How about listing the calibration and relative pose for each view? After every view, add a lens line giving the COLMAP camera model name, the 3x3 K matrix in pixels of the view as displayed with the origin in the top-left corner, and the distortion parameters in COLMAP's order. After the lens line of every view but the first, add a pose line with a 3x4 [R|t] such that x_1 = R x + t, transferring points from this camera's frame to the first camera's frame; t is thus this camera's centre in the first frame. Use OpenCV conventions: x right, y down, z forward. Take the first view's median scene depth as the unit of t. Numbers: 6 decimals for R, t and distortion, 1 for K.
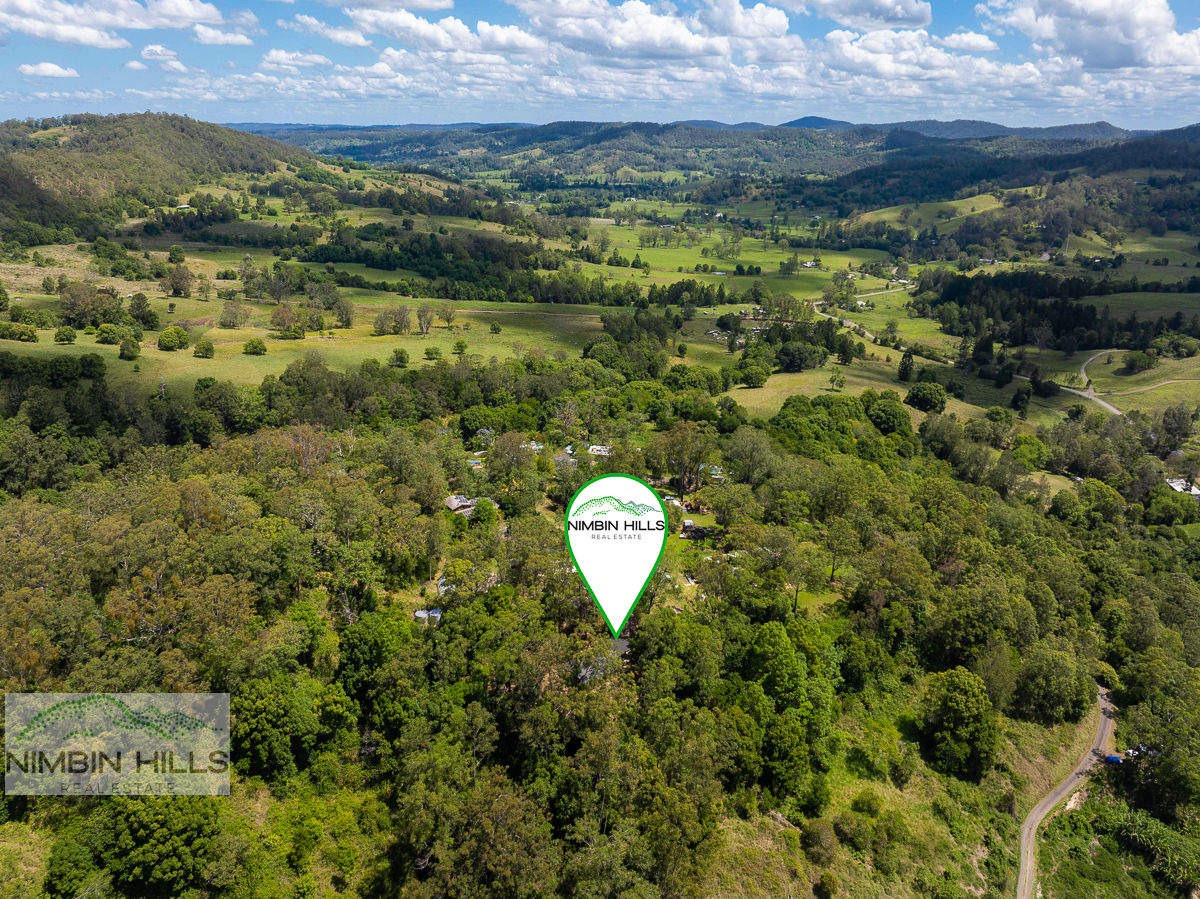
lens RADIAL K [[835.9, 0, 601.0], [0, 835.9, 450.7], [0, 0, 1]] dist [-0.034381, 0.003568]
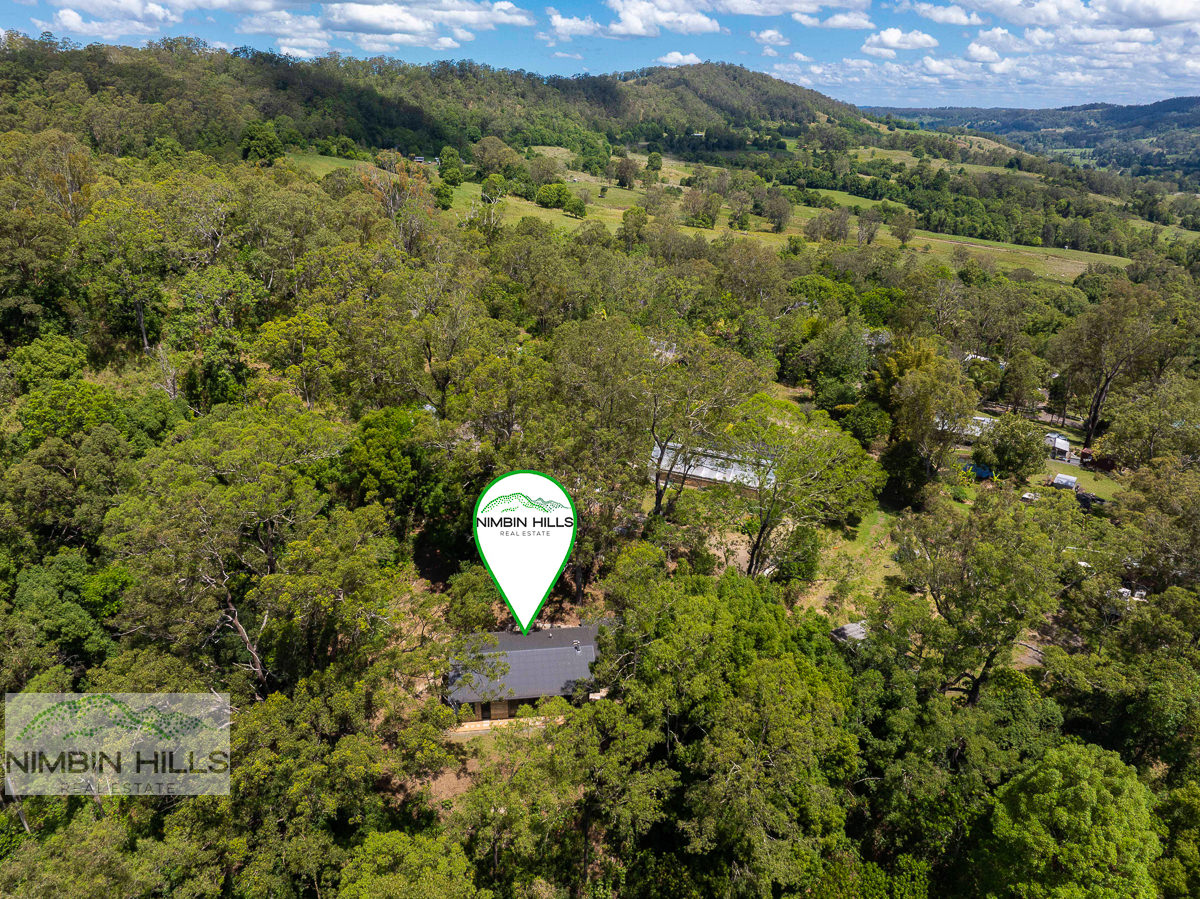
lens RADIAL K [[835.9, 0, 605.2], [0, 835.9, 452.6], [0, 0, 1]] dist [-0.034381, 0.003568]
pose [[0.810623, 0.220761, -0.542361, 0.030025], [-0.211693, 0.974050, 0.080074, 0.018768], [0.545964, 0.049904, 0.836321, 0.103531]]
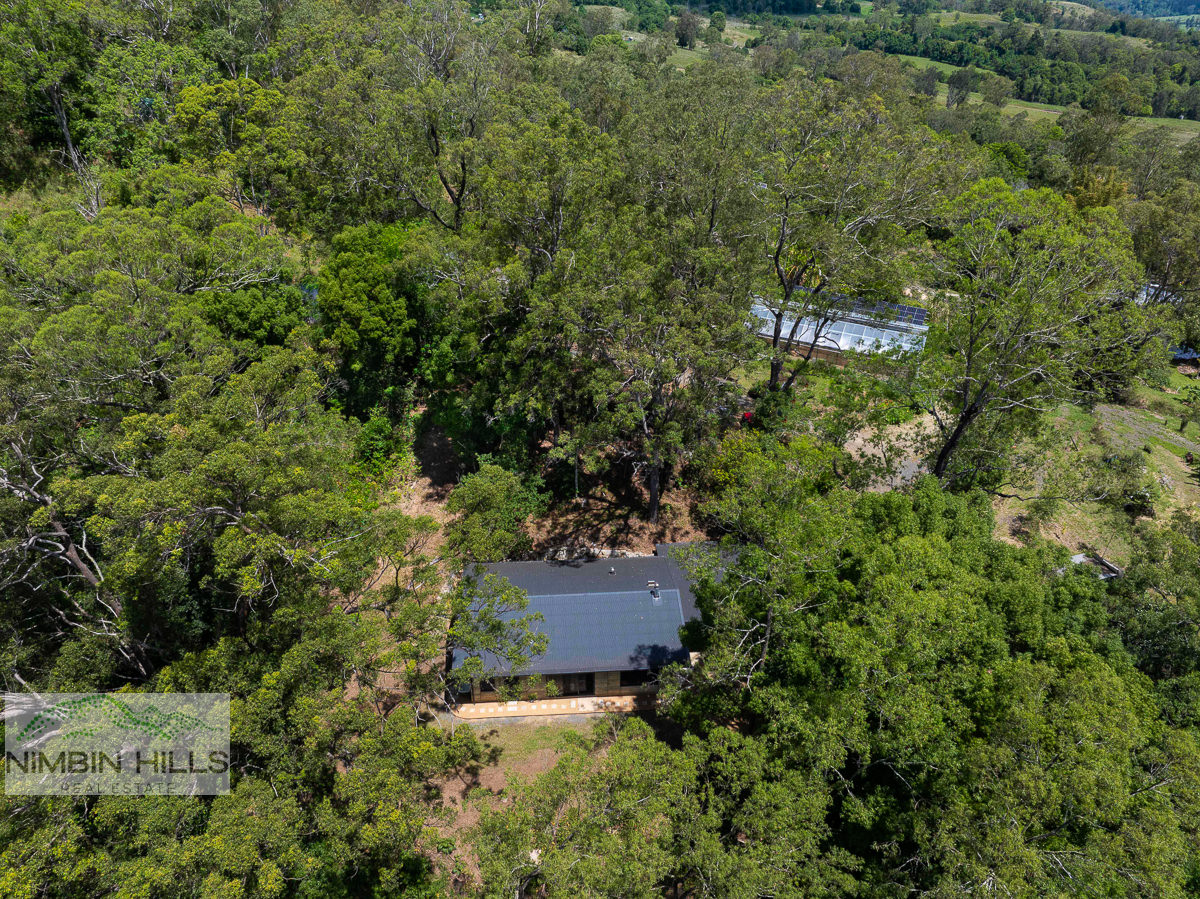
lens RADIAL K [[835.9, 0, 597.7], [0, 835.9, 444.8], [0, 0, 1]] dist [-0.034381, 0.003568]
pose [[0.769921, 0.302571, -0.561848, 0.016780], [-0.221293, 0.952405, 0.209651, 0.023551], [0.598541, -0.037082, 0.800233, 0.120823]]
